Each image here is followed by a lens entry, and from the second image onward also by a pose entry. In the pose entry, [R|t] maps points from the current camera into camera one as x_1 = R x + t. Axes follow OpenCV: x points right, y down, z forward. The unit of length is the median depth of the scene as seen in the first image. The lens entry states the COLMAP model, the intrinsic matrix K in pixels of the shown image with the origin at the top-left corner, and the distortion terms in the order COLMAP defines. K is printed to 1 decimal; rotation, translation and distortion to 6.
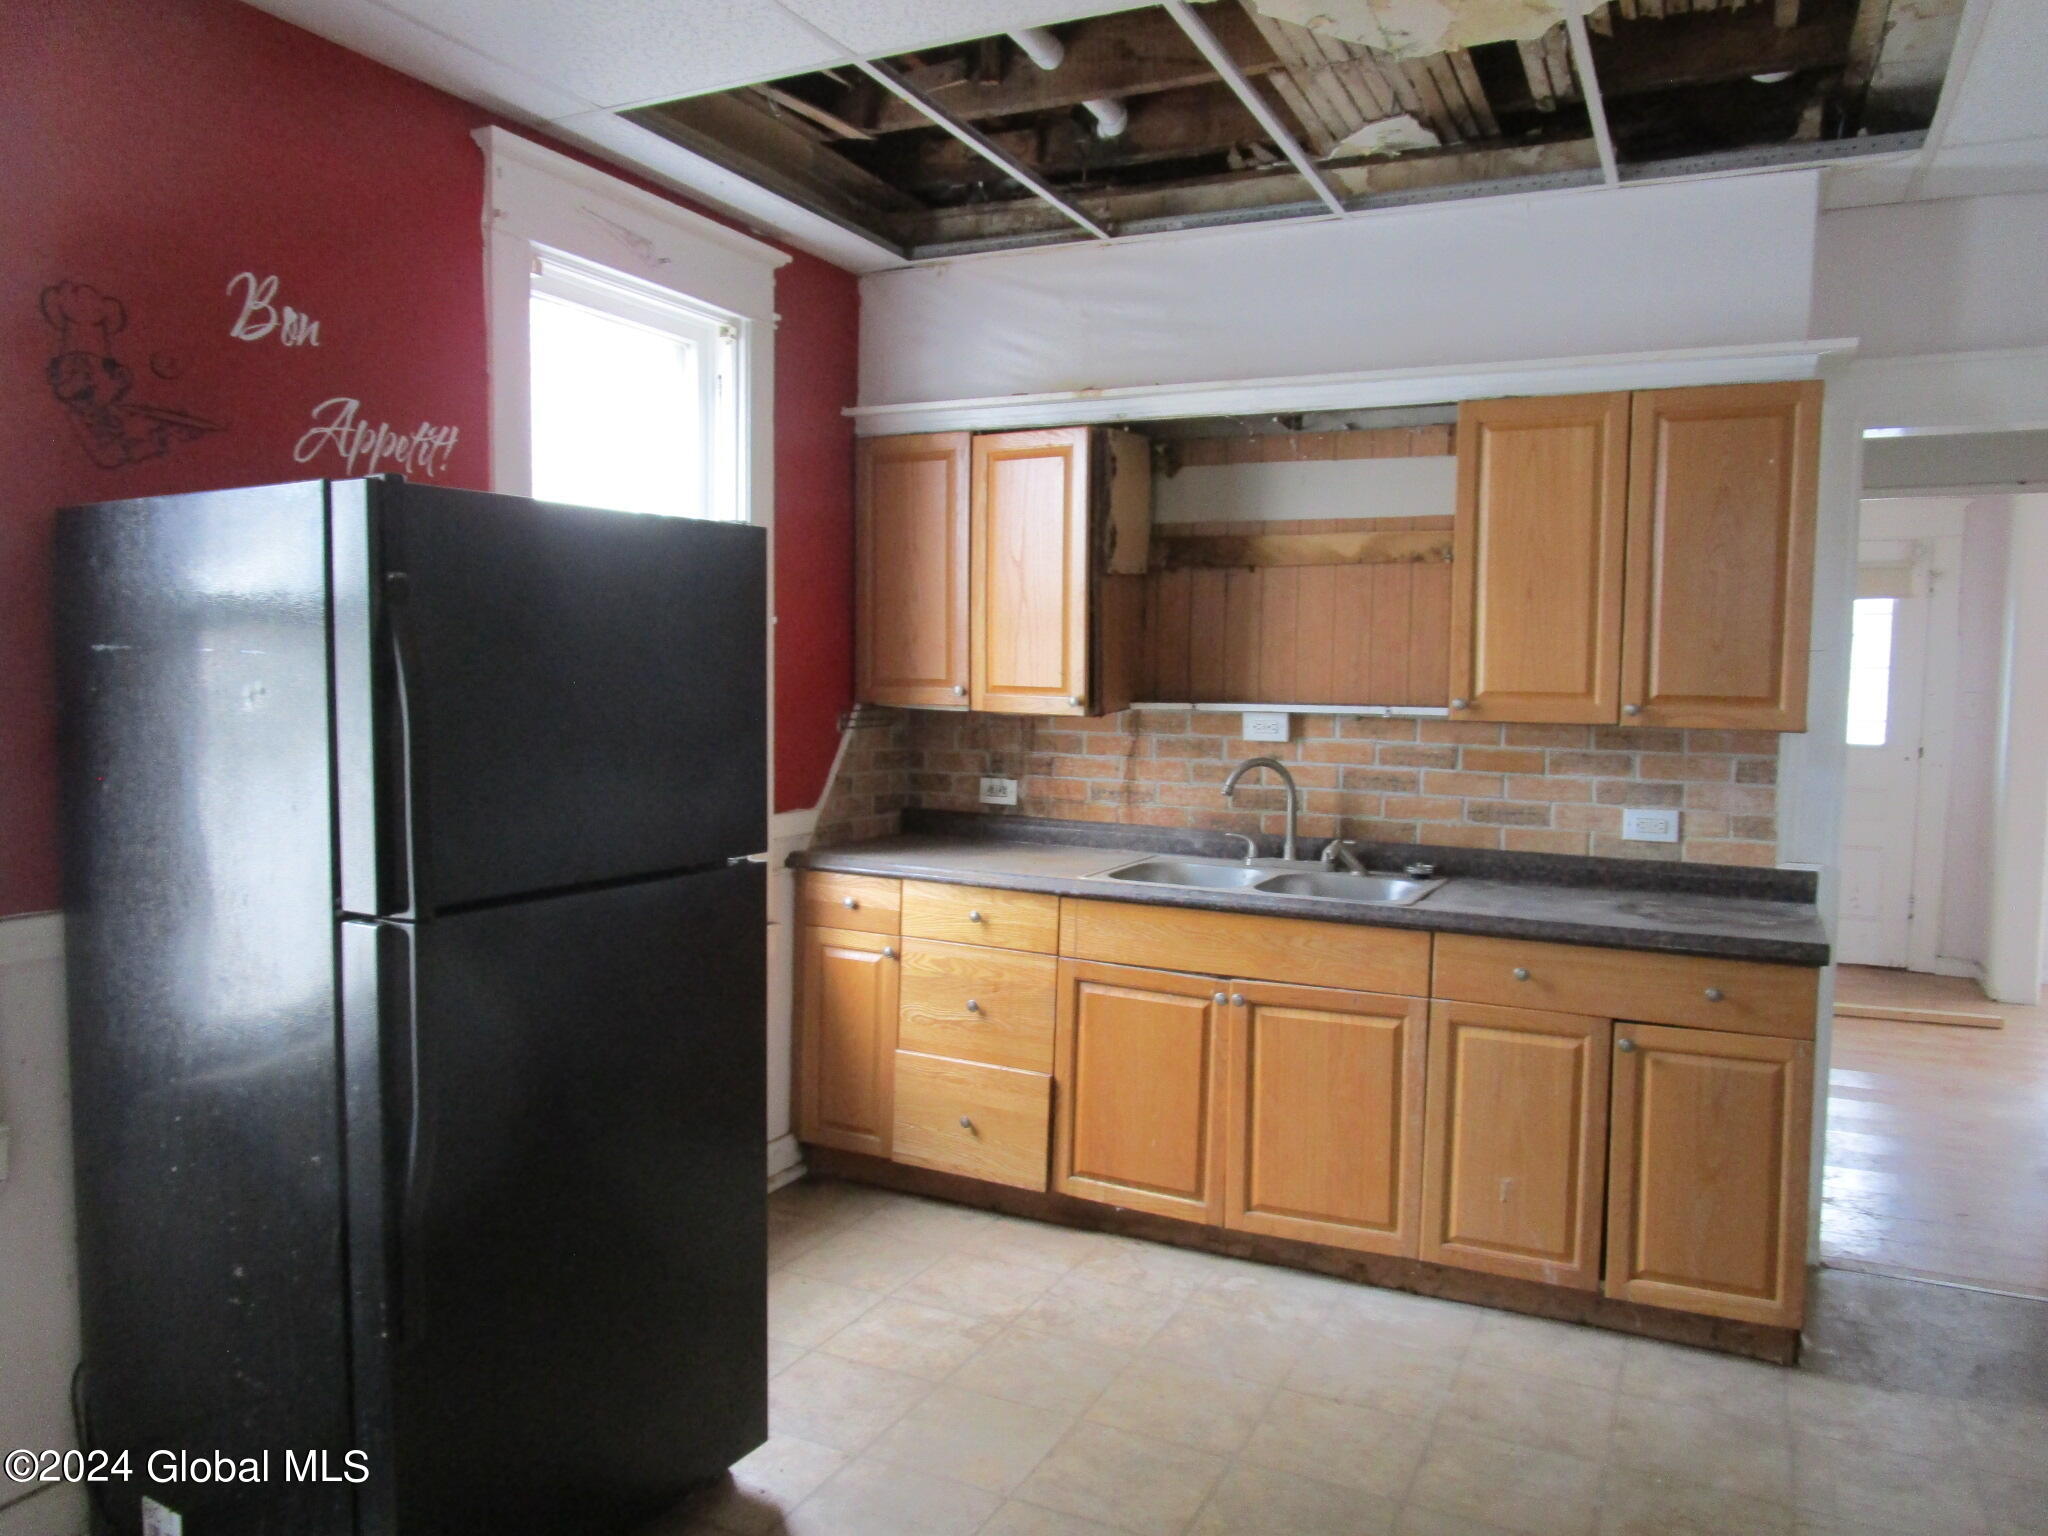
lens RADIAL K [[1459.4, 0, 1018.7], [0, 1459.4, 767.7], [0, 0, 1]] dist [-0.025849, 0.006927]
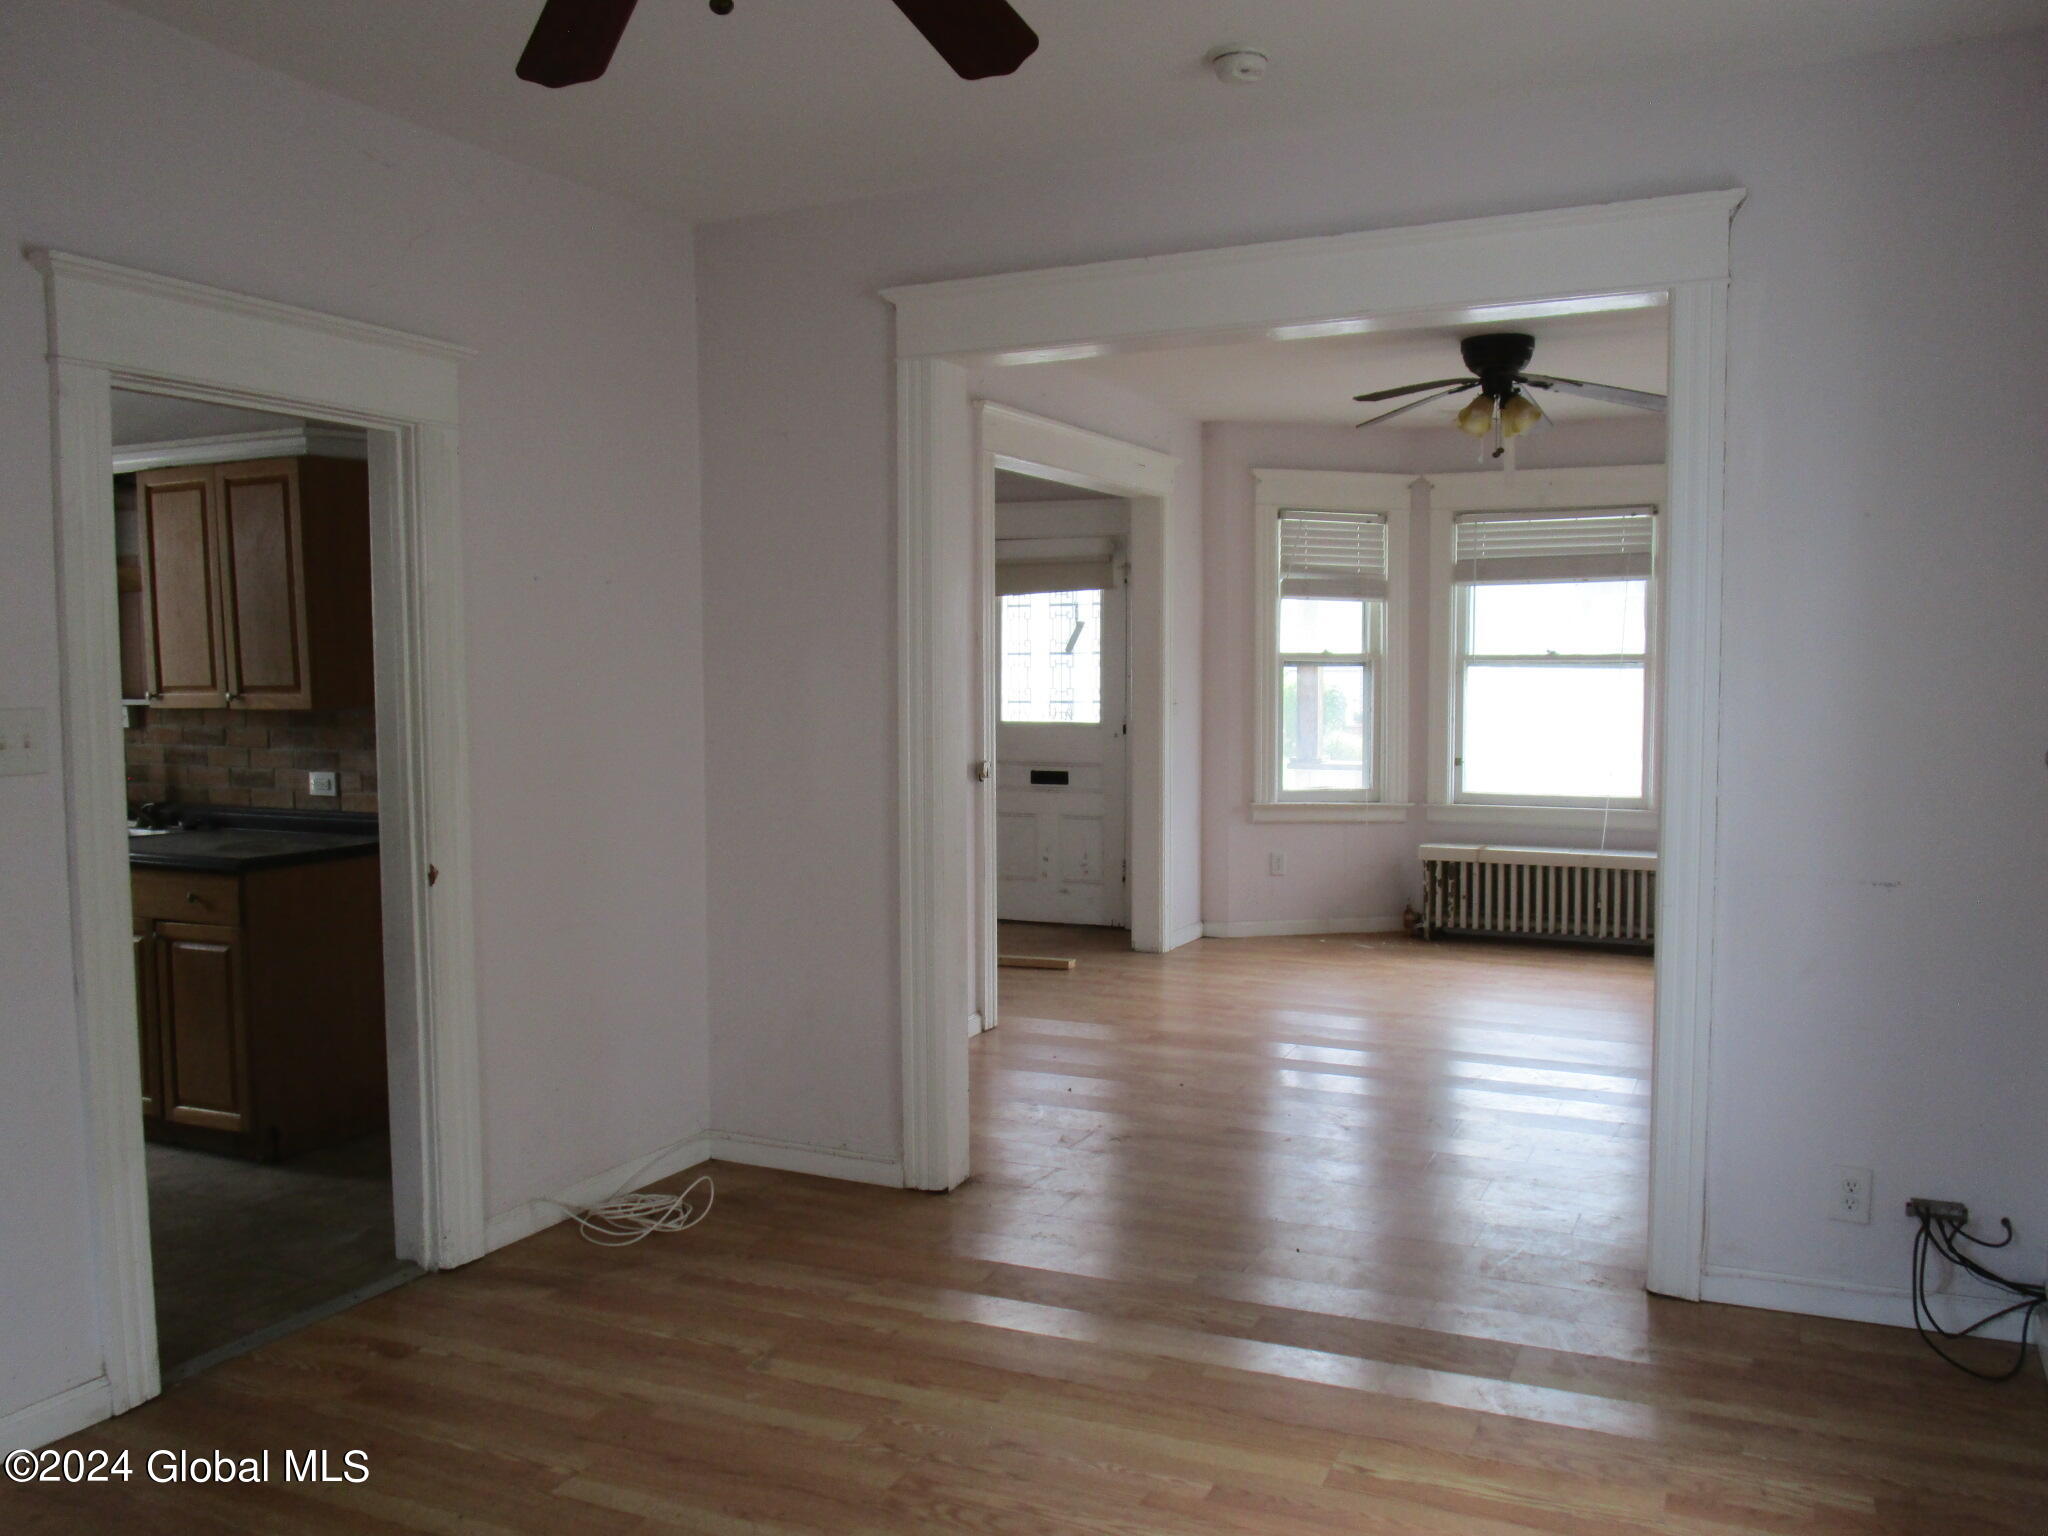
lens RADIAL K [[1668.8, 0, 1032.1], [0, 1668.8, 775.7], [0, 0, 1]] dist [-0.039113, 0.011388]
pose [[0.998987, -0.025774, 0.036883, 0.987369], [0.025887, 0.999662, -0.002587, 0.050768], [-0.036804, 0.003539, 0.999316, -0.511177]]
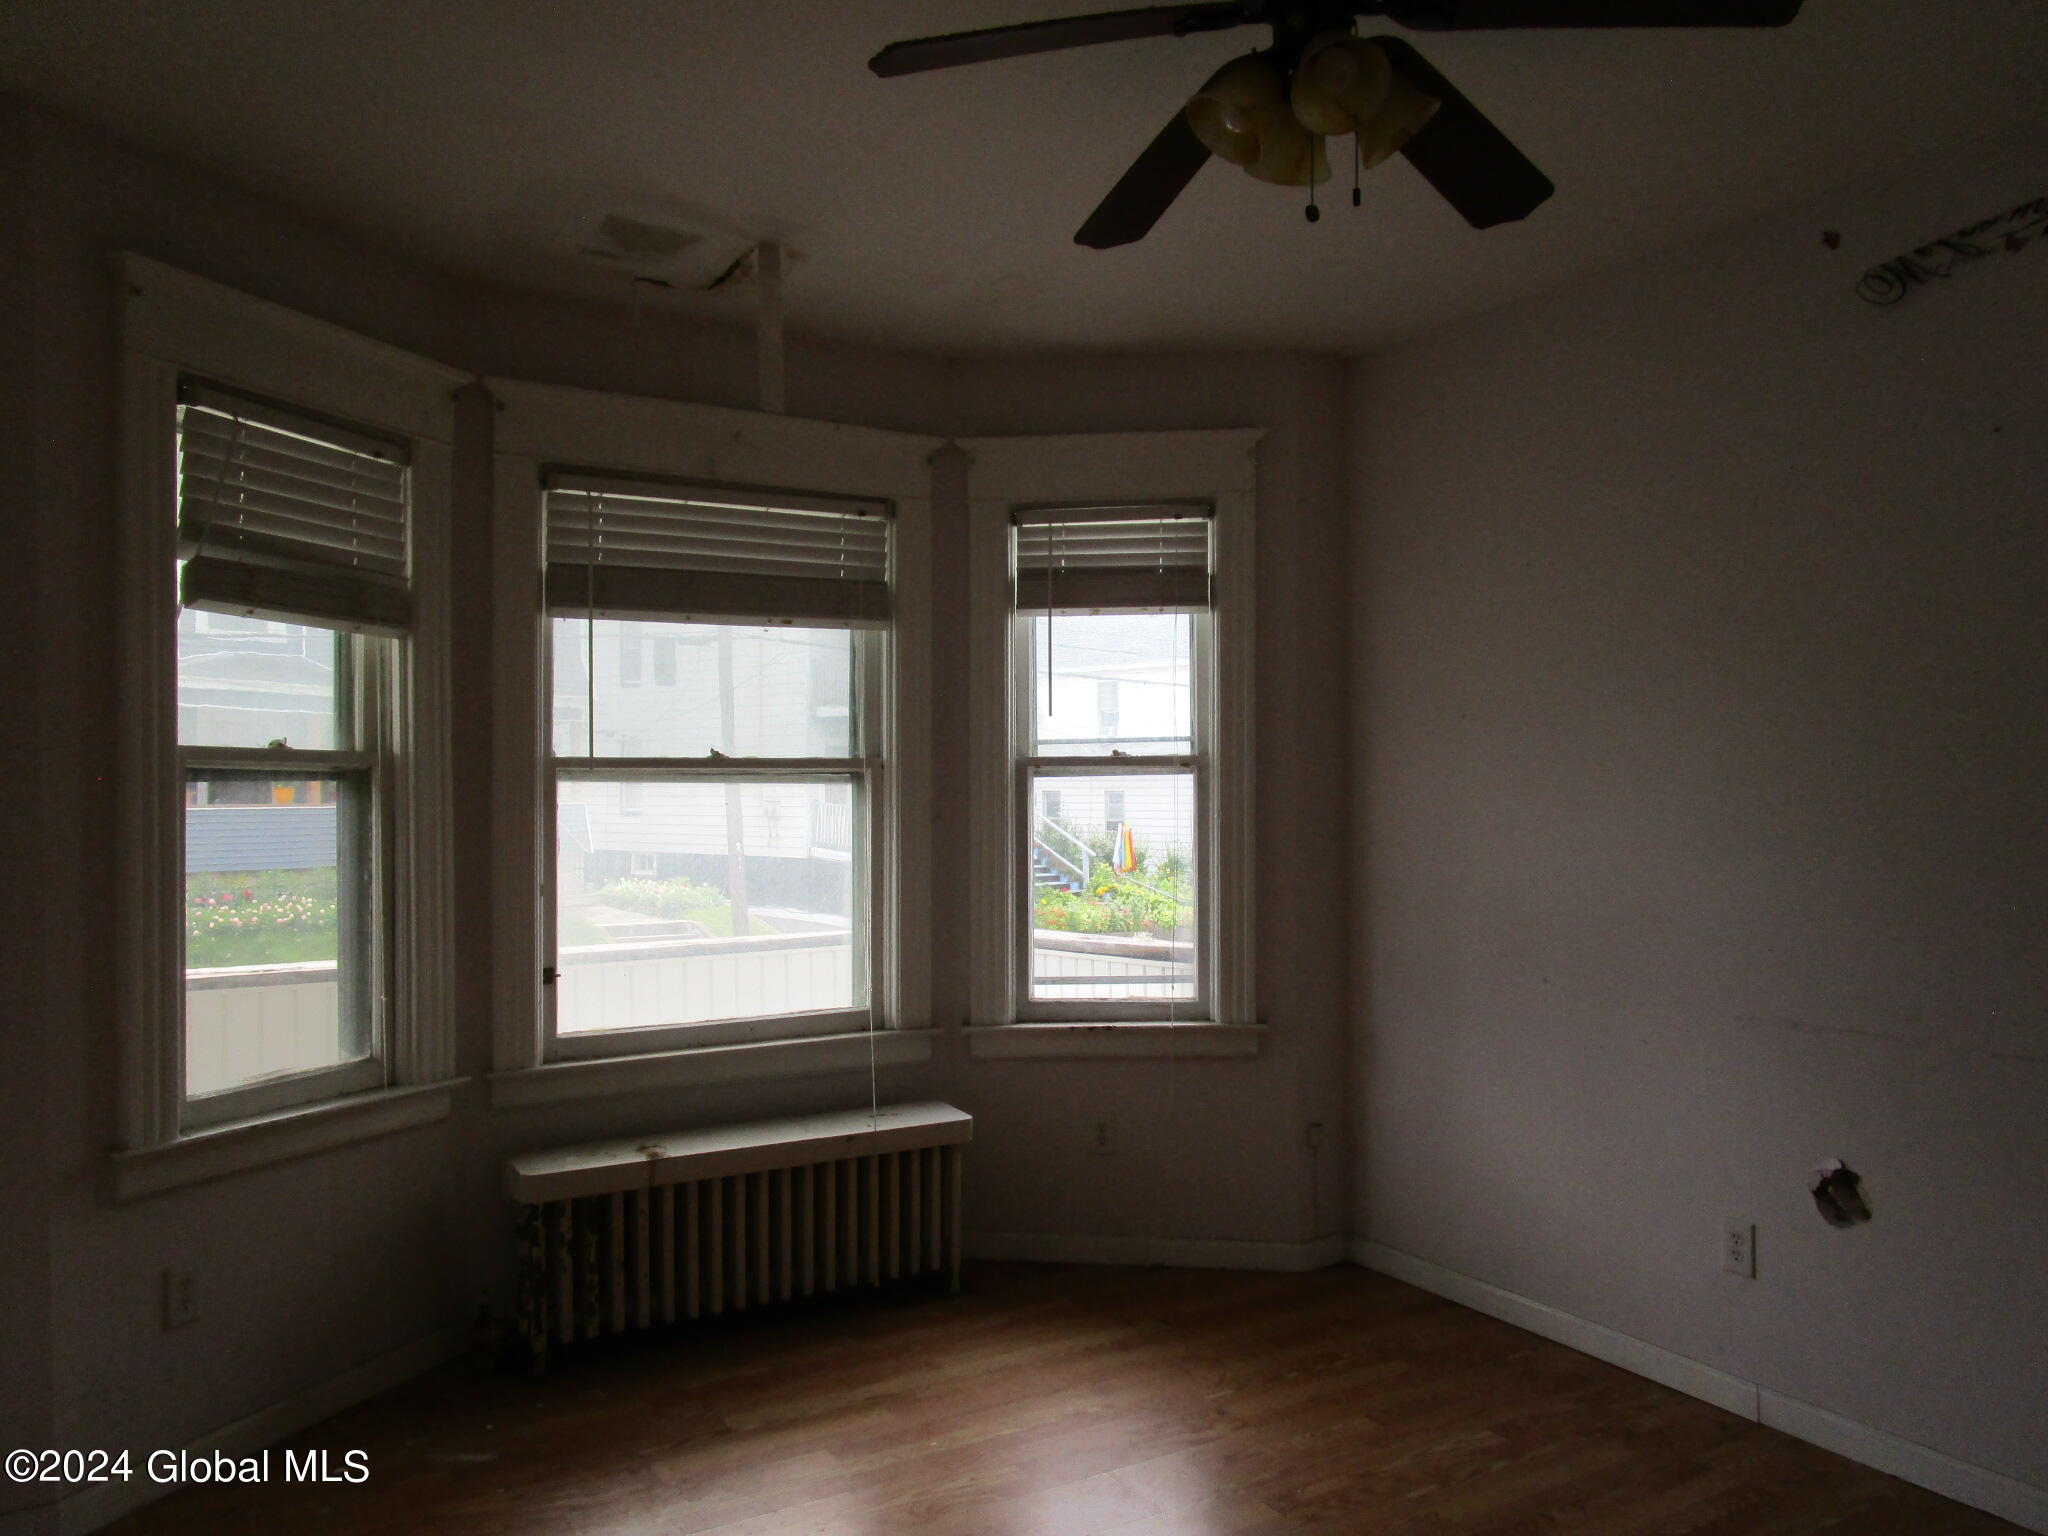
lens RADIAL K [[1459.4, 0, 1015.3], [0, 1459.4, 766.3], [0, 0, 1]] dist [-0.025849, 0.006927]
pose [[0.524302, -0.014298, 0.851412, 0.993819], [0.072951, 0.996937, -0.028182, -0.055280], [-0.848402, 0.076888, 0.523739, 1.064873]]
